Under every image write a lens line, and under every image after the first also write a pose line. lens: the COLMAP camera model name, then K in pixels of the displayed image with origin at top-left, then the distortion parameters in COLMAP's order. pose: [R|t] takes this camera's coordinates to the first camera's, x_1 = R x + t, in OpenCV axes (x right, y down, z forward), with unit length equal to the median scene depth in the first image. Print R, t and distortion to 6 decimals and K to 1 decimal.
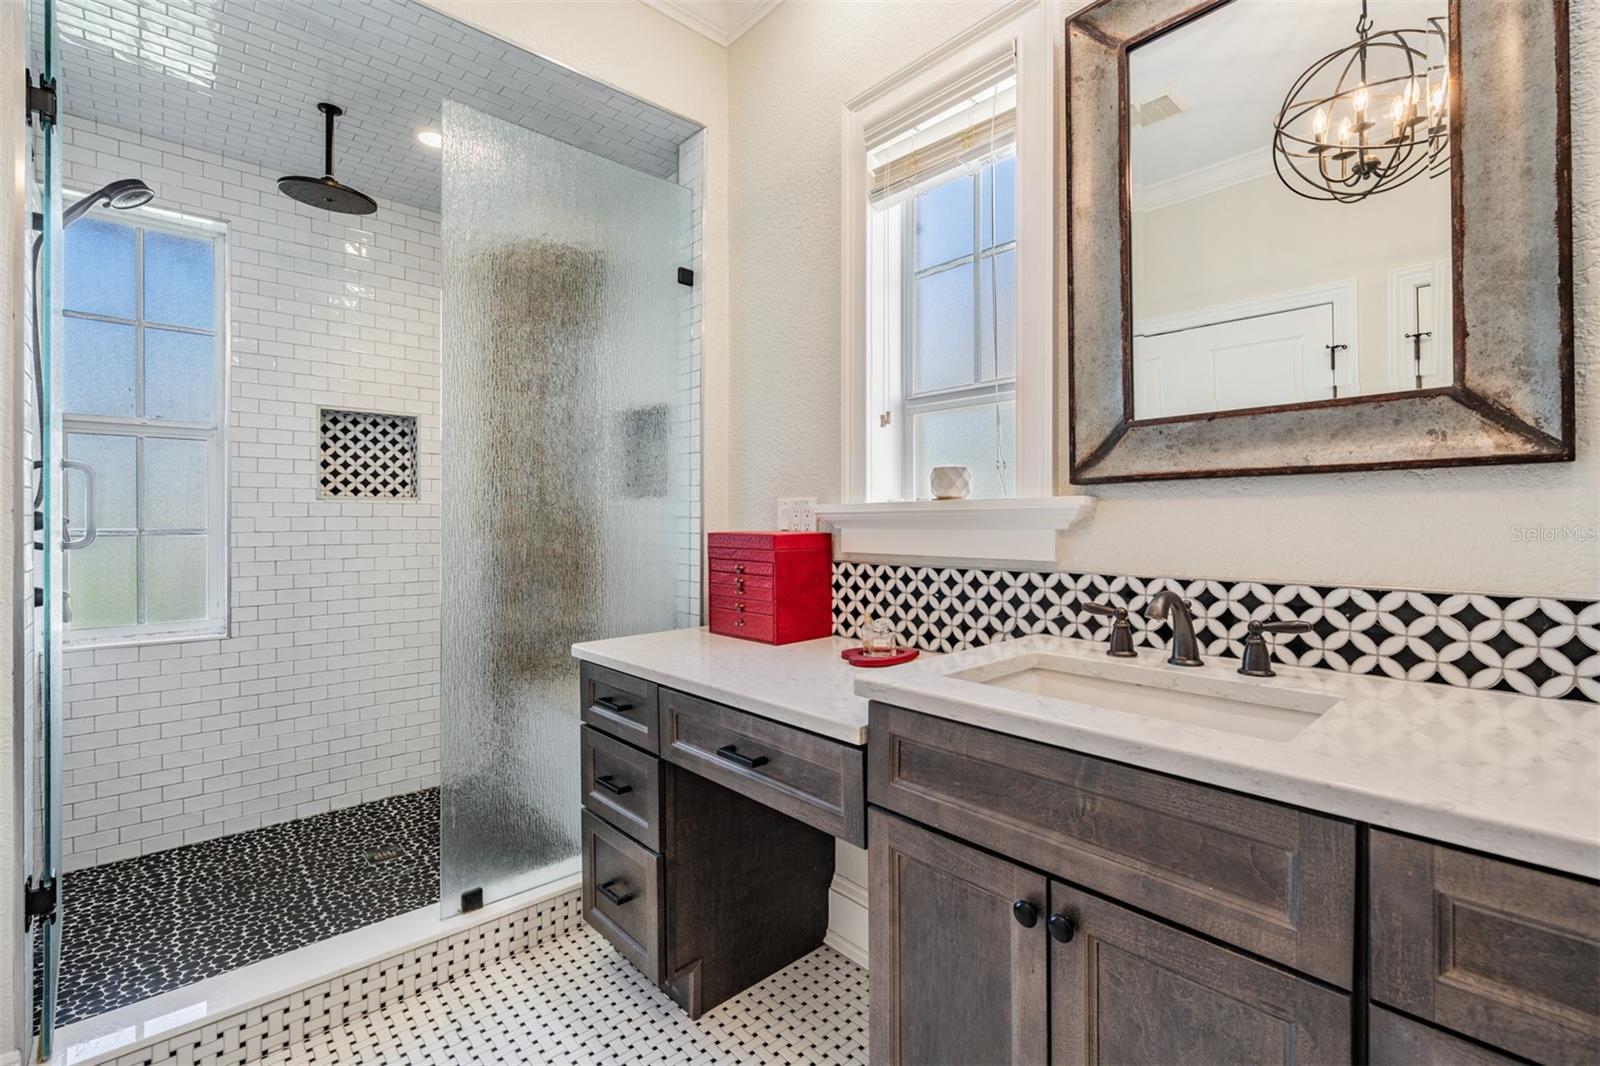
lens RADIAL K [[727.1, 0, 812.7], [0, 727.1, 522.8], [0, 0, 1]] dist [0.001132, -0.001103]
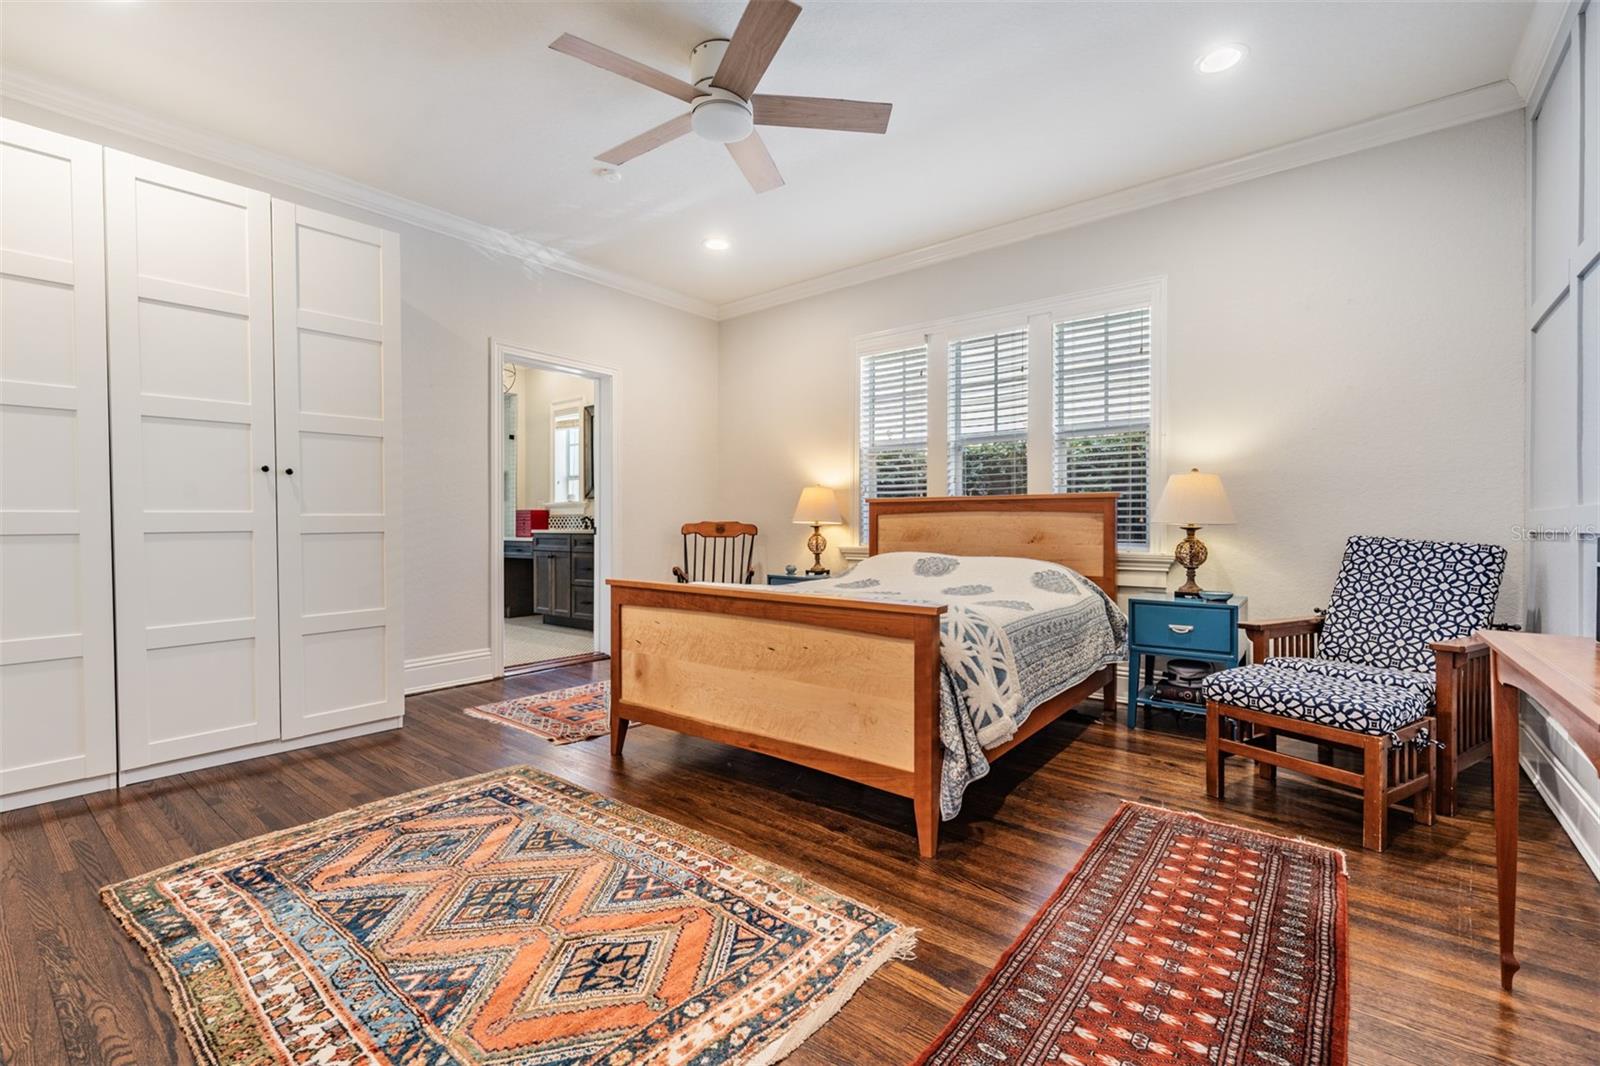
lens RADIAL K [[727.1, 0, 807.4], [0, 727.1, 523.2], [0, 0, 1]] dist [0.001132, -0.001103]
pose [[0.988482, 0.002152, 0.151322, 0.872615], [-0.001380, 0.999985, -0.005206, 0.111798], [-0.151331, 0.004937, 0.988471, -3.317498]]
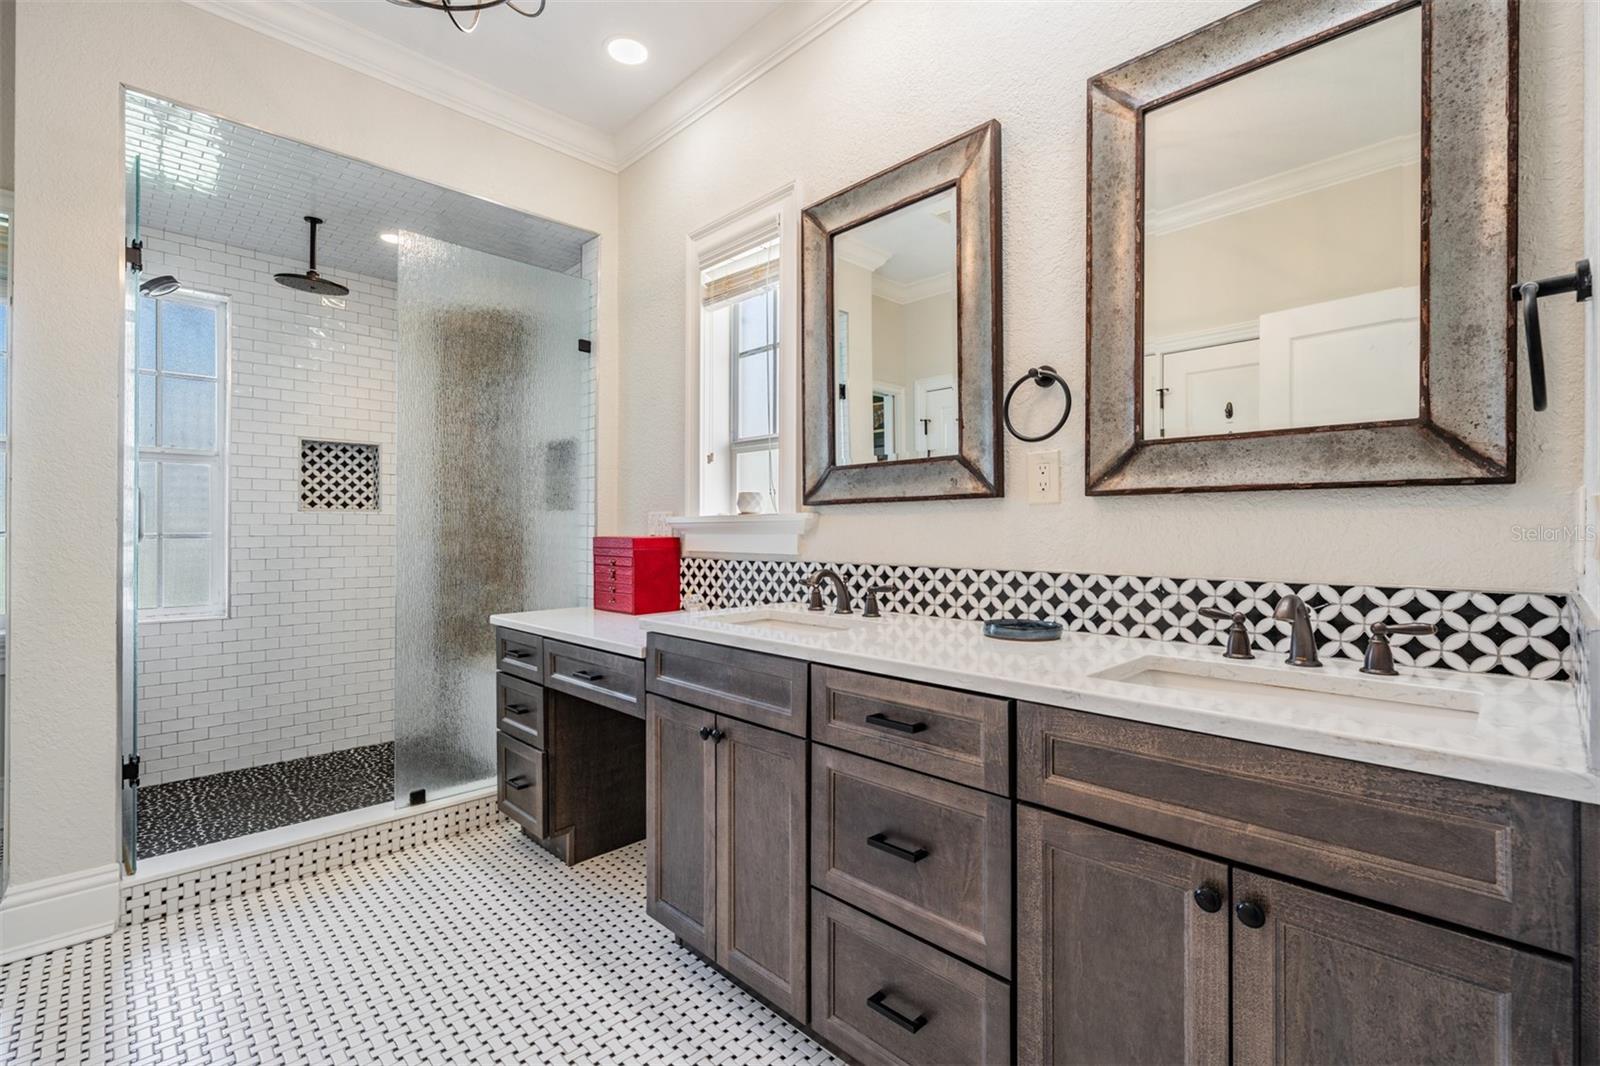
lens RADIAL K [[727.1, 0, 810.1], [0, 727.1, 531.6], [0, 0, 1]] dist [0.001132, -0.001103]
pose [[0.999285, 0.003173, 0.037678, 0.239280], [-0.003117, 0.999994, -0.001549, 0.004852], [-0.037683, 0.001430, 0.999289, -0.442275]]
